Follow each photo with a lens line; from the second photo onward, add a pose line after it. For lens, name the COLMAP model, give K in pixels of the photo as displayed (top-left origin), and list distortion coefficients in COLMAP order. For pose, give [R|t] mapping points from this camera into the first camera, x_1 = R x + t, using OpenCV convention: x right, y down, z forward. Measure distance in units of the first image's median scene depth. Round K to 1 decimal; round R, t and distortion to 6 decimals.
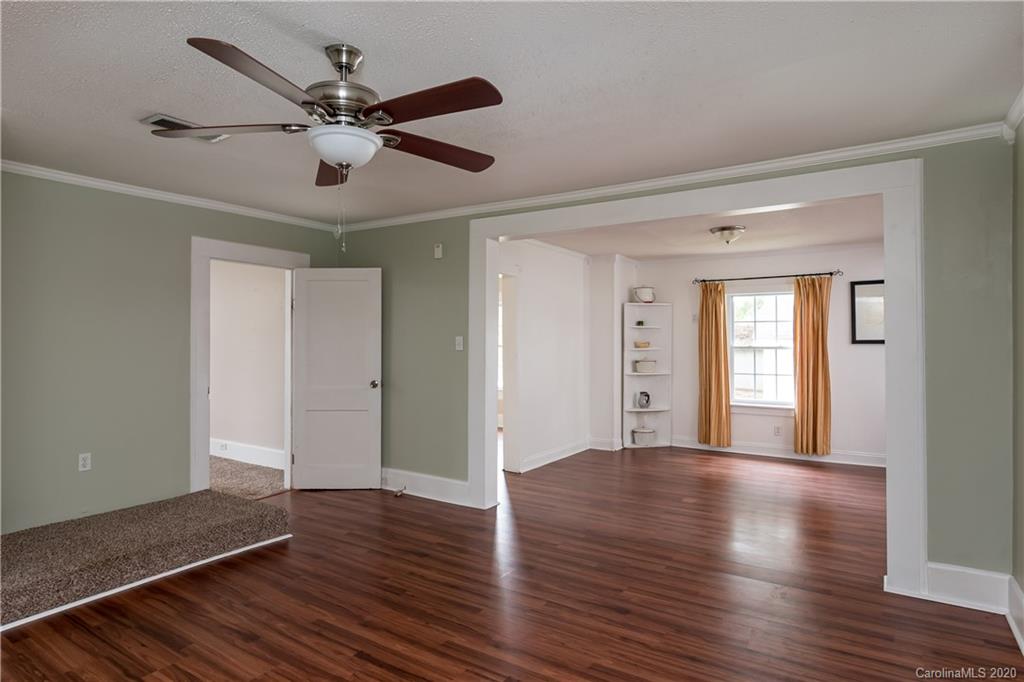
lens RADIAL K [[576.2, 0, 507.7], [0, 576.2, 332.4], [0, 0, 1]] dist [0.002287, -0.007038]
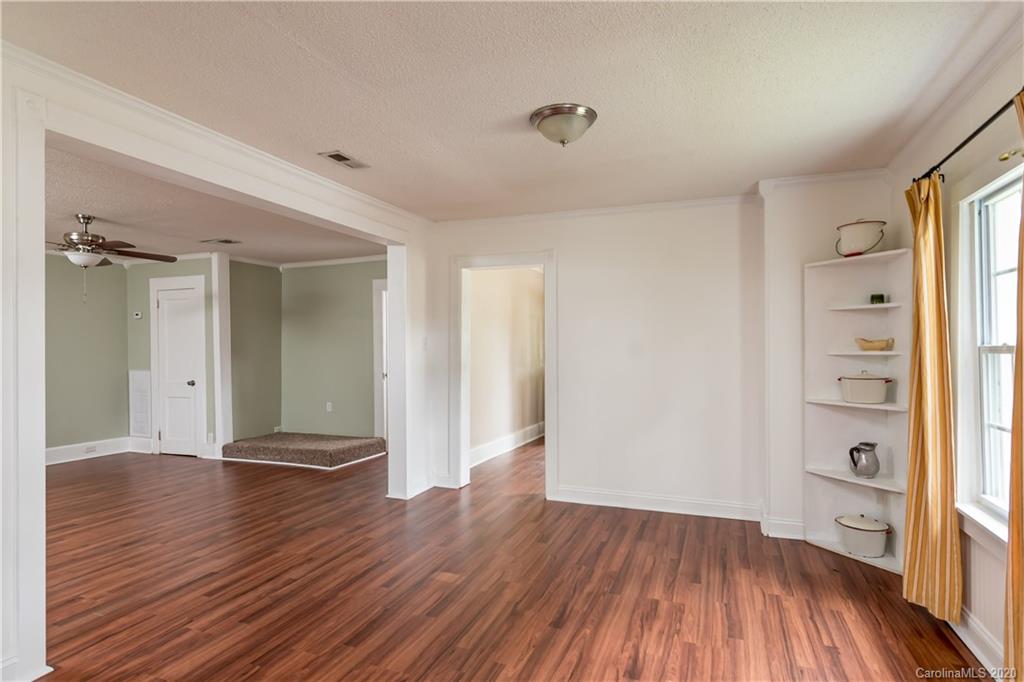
lens RADIAL K [[558.8, 0, 501.4], [0, 558.8, 346.3], [0, 0, 1]] dist [0.014112, -0.004836]
pose [[0.200699, -0.011152, -0.979589, 1.421253], [0.011430, 0.999894, -0.009041, 0.053893], [0.979586, -0.009382, 0.200806, 1.388971]]
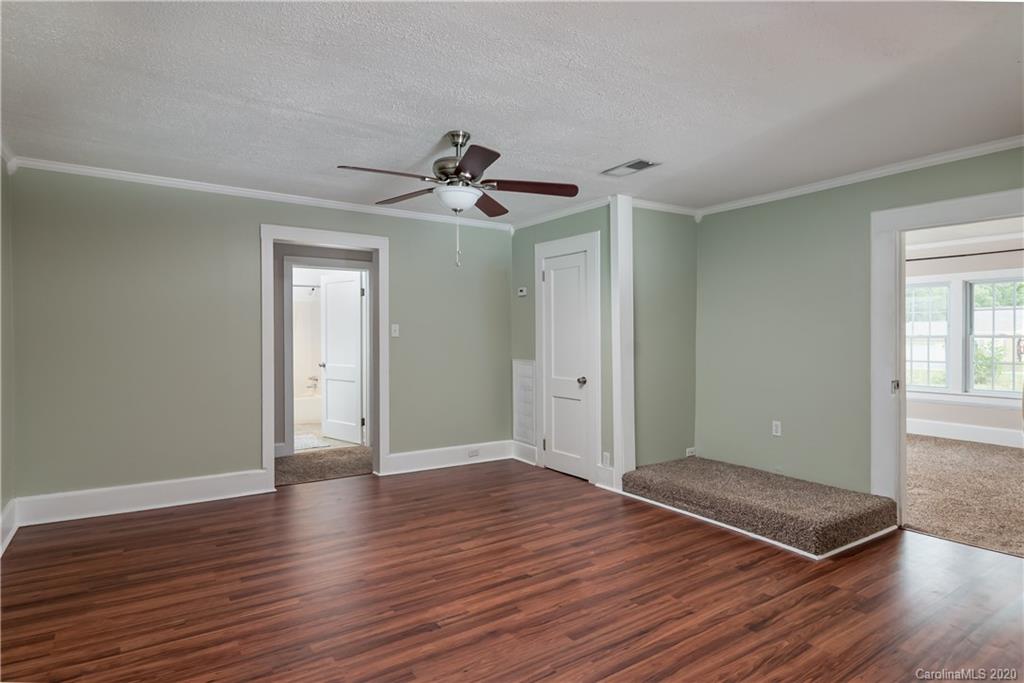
lens RADIAL K [[558.8, 0, 506.5], [0, 558.8, 336.8], [0, 0, 1]] dist [0.014112, -0.004836]
pose [[-0.388454, 0.001119, -0.921467, 0.657998], [0.001042, 0.999999, 0.000775, 0.037356], [0.921468, -0.000659, -0.388455, 1.090230]]
